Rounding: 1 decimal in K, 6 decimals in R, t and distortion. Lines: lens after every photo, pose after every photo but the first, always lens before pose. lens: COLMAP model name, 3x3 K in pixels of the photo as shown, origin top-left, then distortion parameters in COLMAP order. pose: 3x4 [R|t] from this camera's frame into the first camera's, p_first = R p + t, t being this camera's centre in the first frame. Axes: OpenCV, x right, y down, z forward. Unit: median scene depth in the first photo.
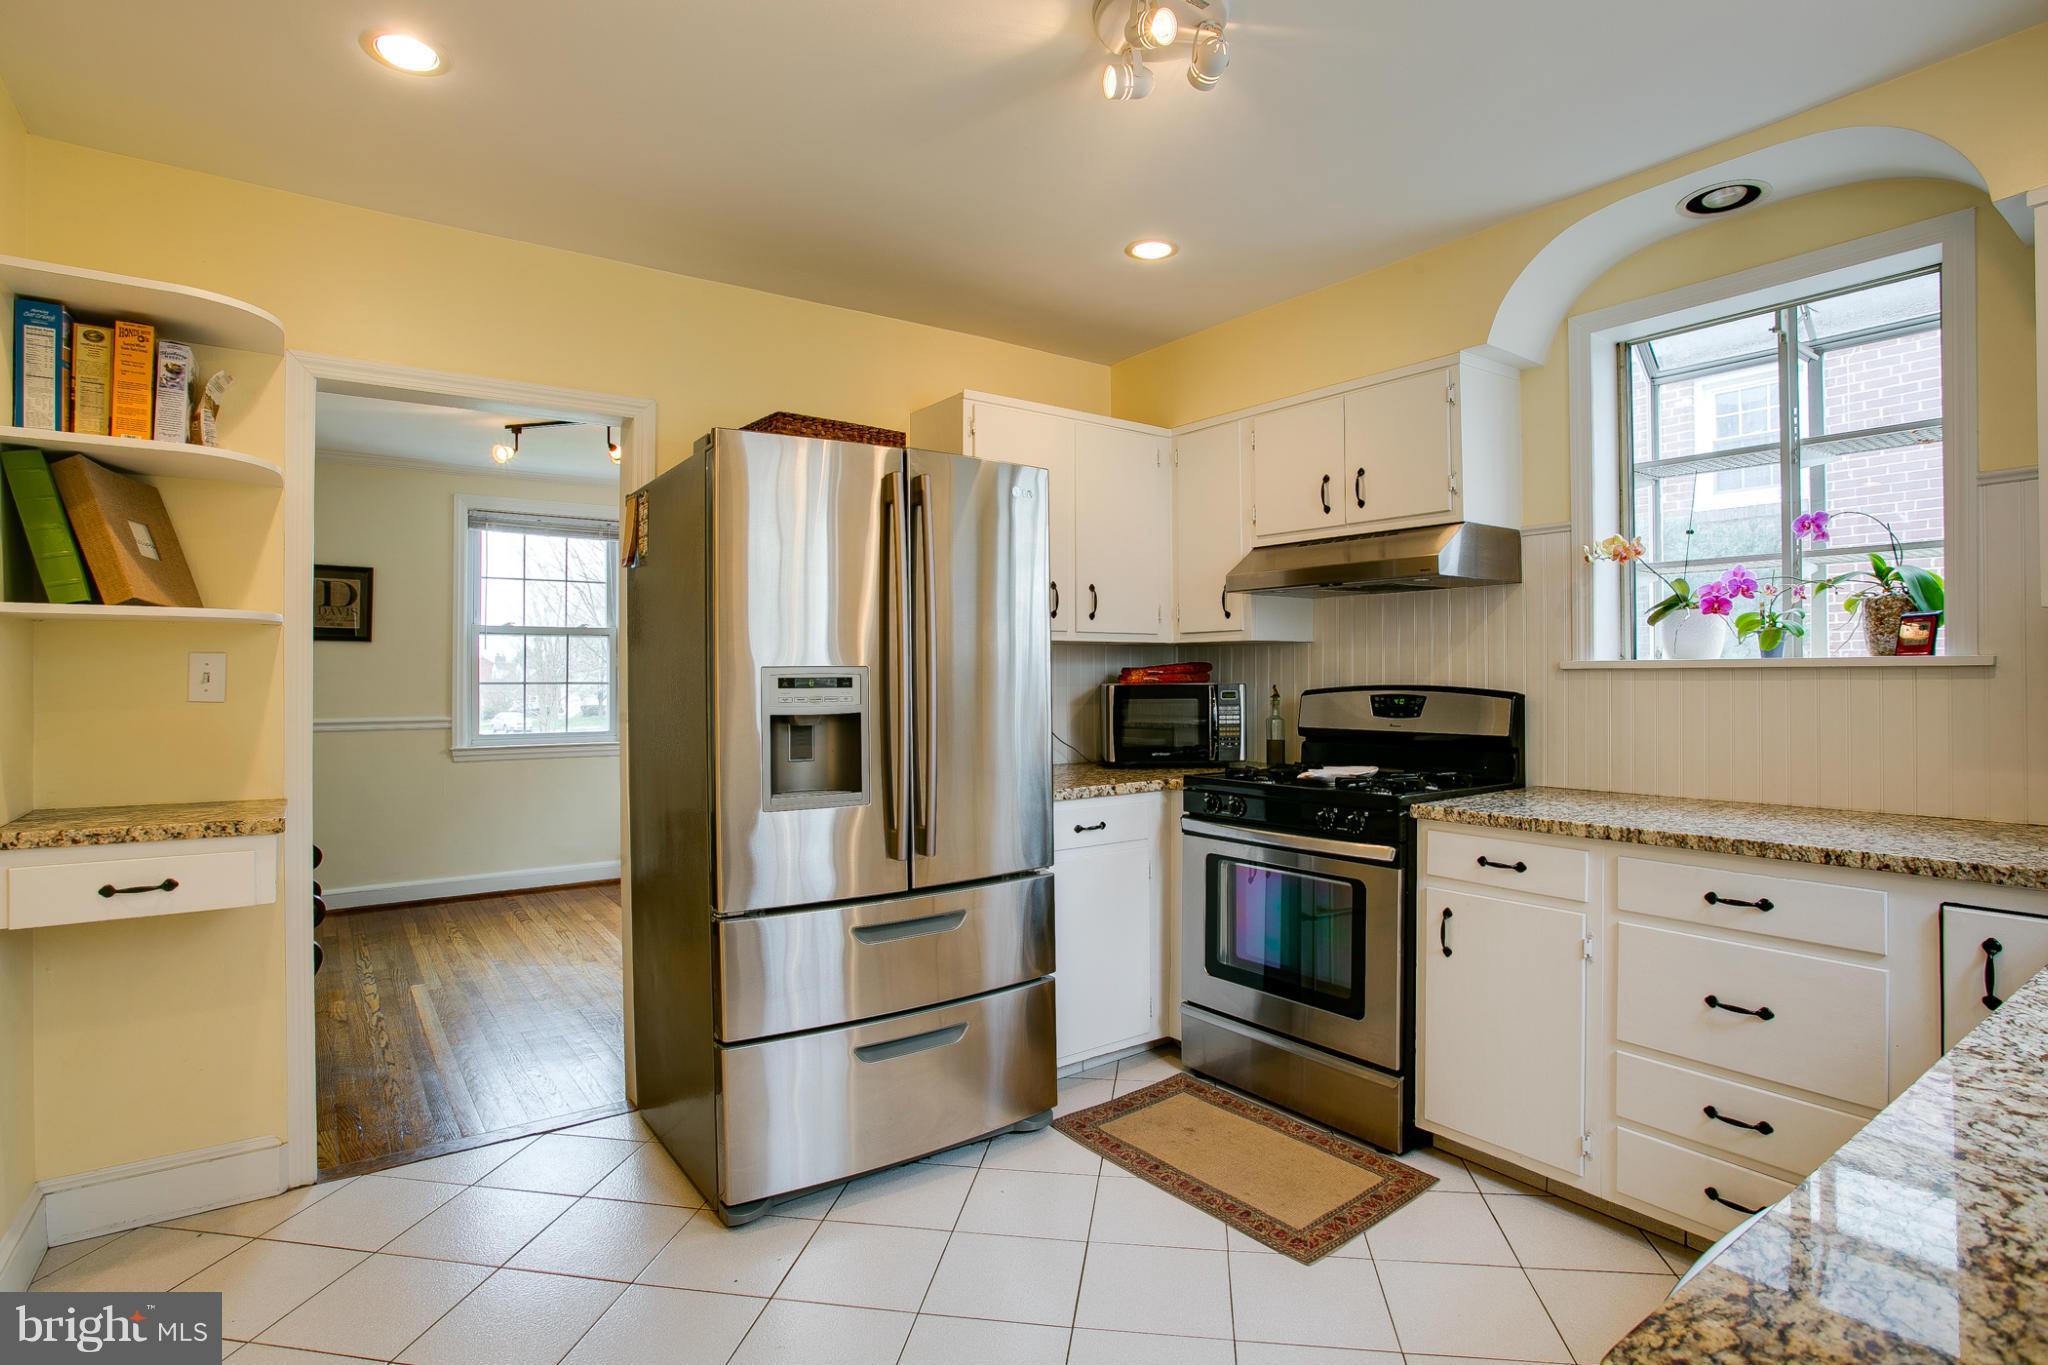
lens RADIAL K [[1014.3, 0, 1029.7], [0, 1014.3, 676.9], [0, 0, 1]] dist [-0.075364, 0.028495]
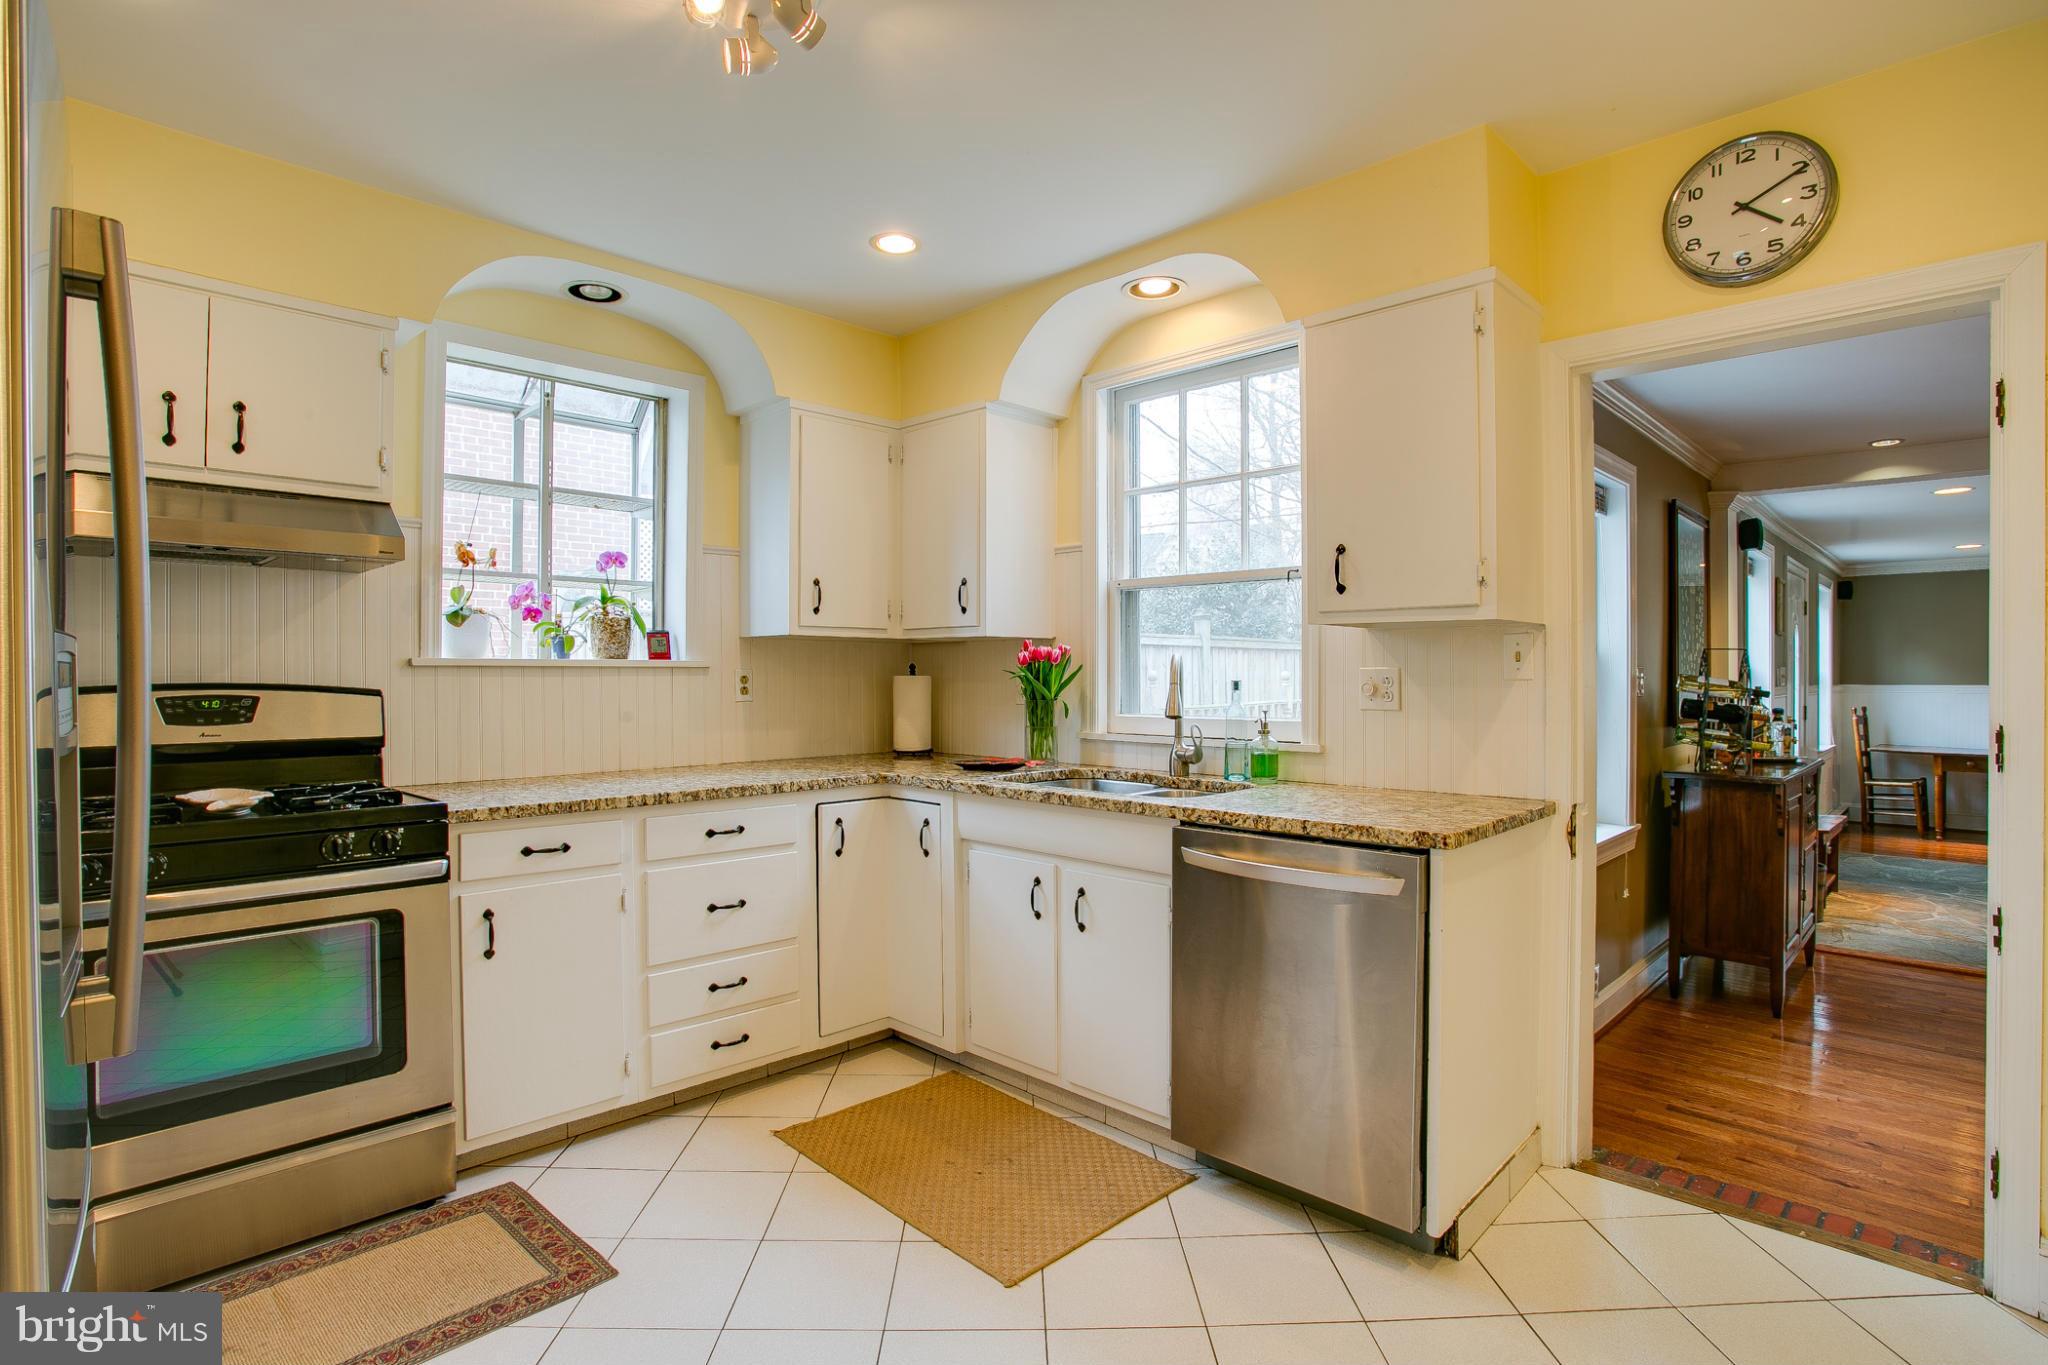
lens RADIAL K [[1010.2, 0, 1030.8], [0, 1010.2, 676.7], [0, 0, 1]] dist [-0.076381, 0.036675]
pose [[-0.160071, -0.002129, 0.987103, -0.673059], [-0.000676, 0.999998, 0.002047, 0.001343], [-0.987105, -0.000340, -0.160072, 0.683643]]
